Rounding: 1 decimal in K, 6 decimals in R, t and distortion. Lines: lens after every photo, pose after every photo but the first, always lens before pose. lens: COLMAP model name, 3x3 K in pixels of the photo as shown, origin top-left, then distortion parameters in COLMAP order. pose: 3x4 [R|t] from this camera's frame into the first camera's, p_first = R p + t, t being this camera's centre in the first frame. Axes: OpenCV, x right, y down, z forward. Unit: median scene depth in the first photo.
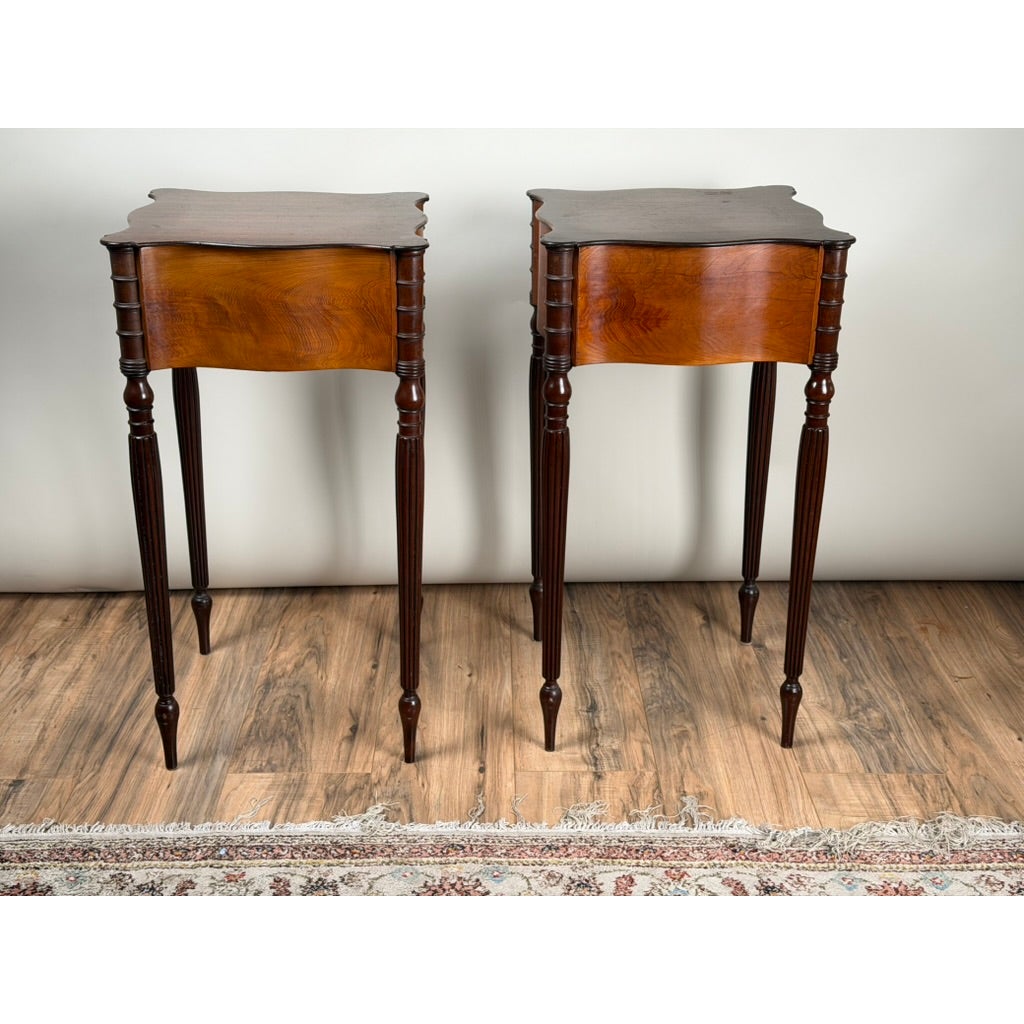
lens RADIAL K [[1419.9, 0, 508.6], [0, 1419.9, 505.4], [0, 0, 1]] dist [0.182804, -0.325467]
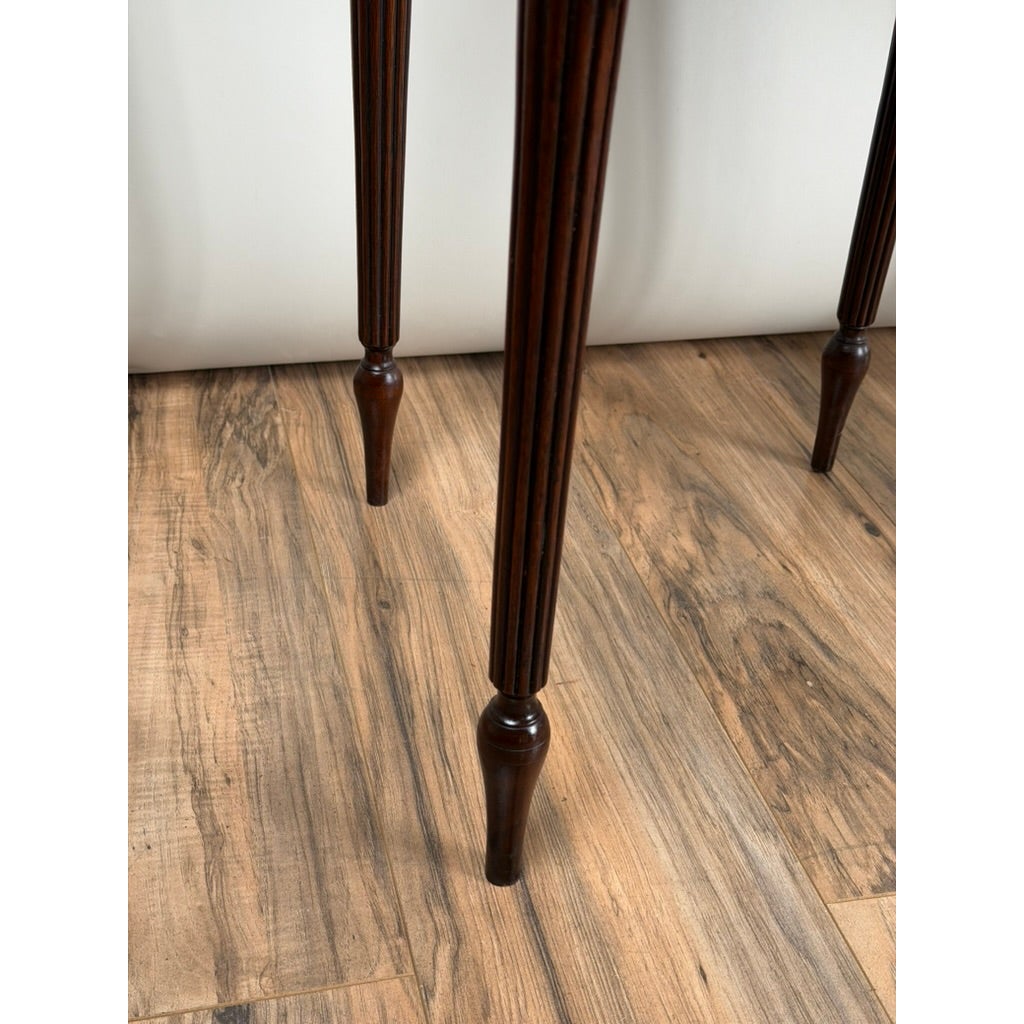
lens RADIAL K [[1432.8, 0, 512.0], [0, 1432.8, 512.0], [0, 0, 1]] dist [0.156506, -0.270080]
pose [[0.970861, -0.064601, 0.230770, -0.332875], [0.020812, 0.982071, 0.187359, 0.026696], [-0.238736, -0.177097, 0.954799, 0.680504]]
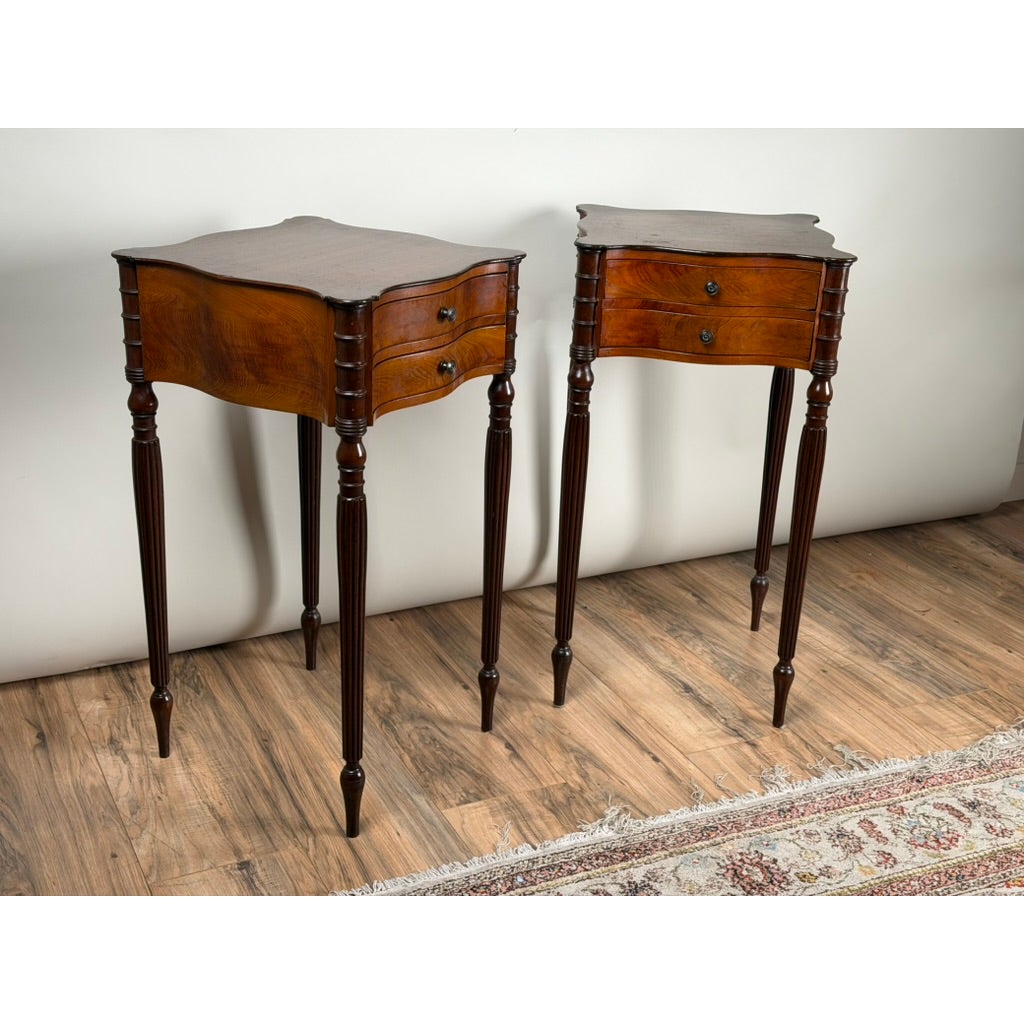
lens RADIAL K [[1410.3, 0, 506.0], [0, 1410.3, 508.1], [0, 0, 1]] dist [0.154953, -0.142526]
pose [[0.905580, -0.121044, 0.406539, -0.514568], [0.120125, 0.992367, 0.027889, -0.042851], [-0.406812, 0.023579, 0.913208, 0.071697]]
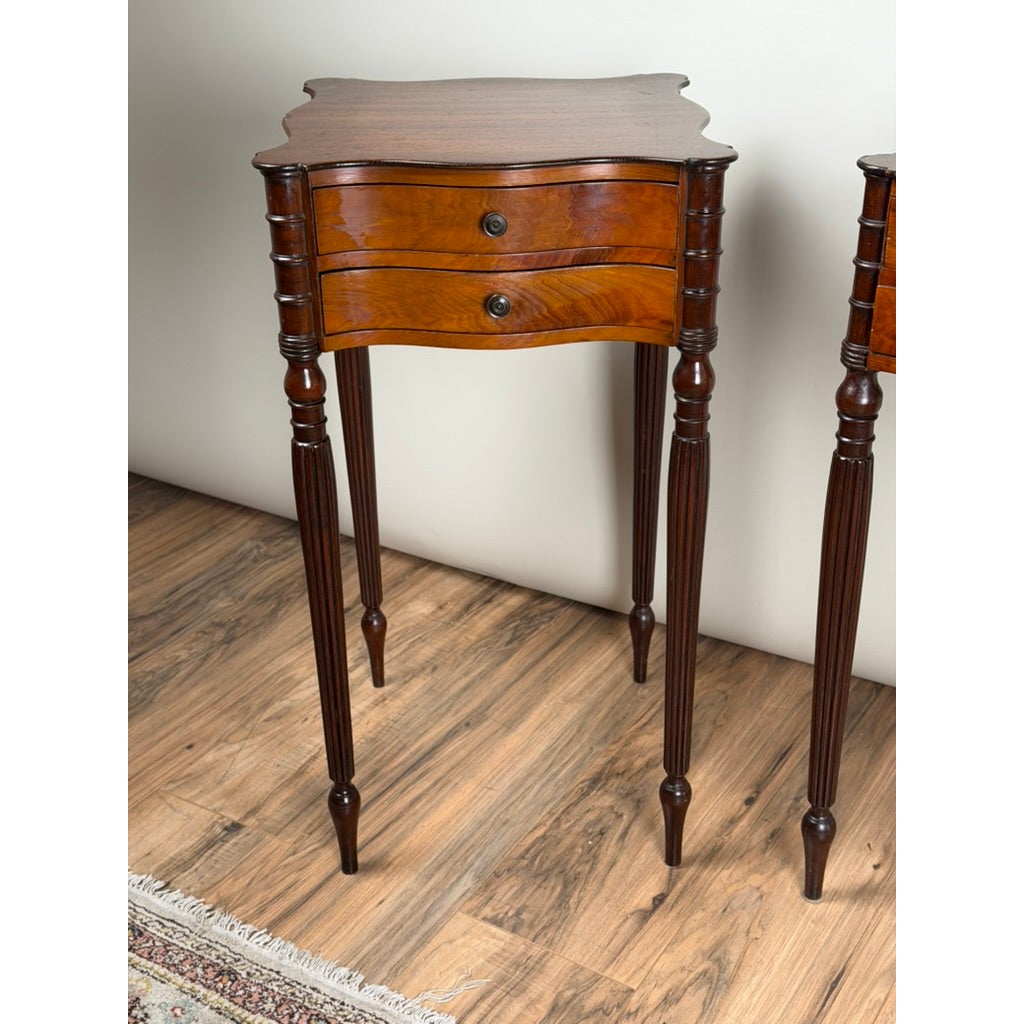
lens RADIAL K [[1425.3, 0, 521.1], [0, 1425.3, 507.9], [0, 0, 1]] dist [0.143746, -0.082587]
pose [[0.847666, 0.226931, -0.479545, 0.127341], [-0.186212, 0.973656, 0.131599, -0.107505], [0.496776, -0.022255, 0.867593, 0.381646]]
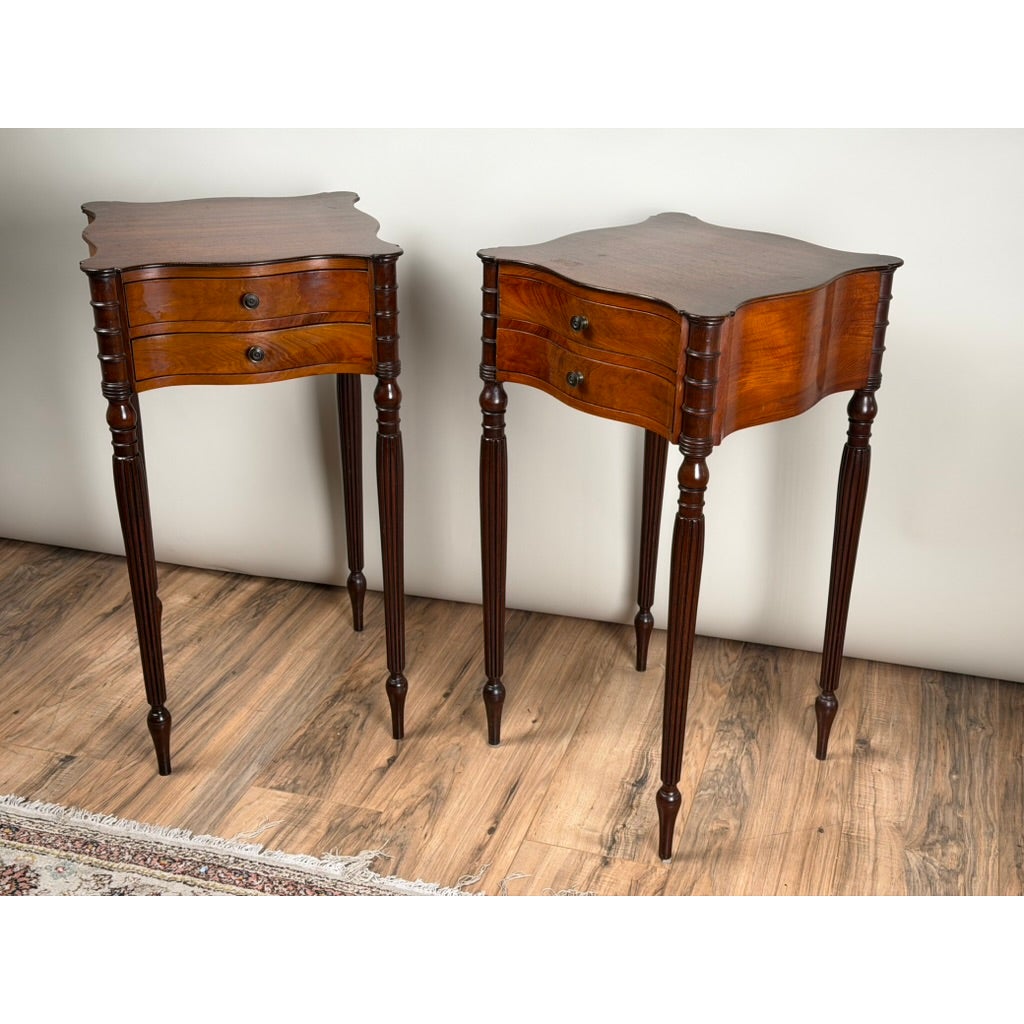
lens RADIAL K [[1418.7, 0, 505.7], [0, 1418.7, 512.8], [0, 0, 1]] dist [0.171457, -0.258408]
pose [[0.951073, 0.130038, -0.280269, 0.226100], [-0.117756, 0.991210, 0.060299, -0.083667], [0.285647, -0.024346, 0.958026, 0.084520]]
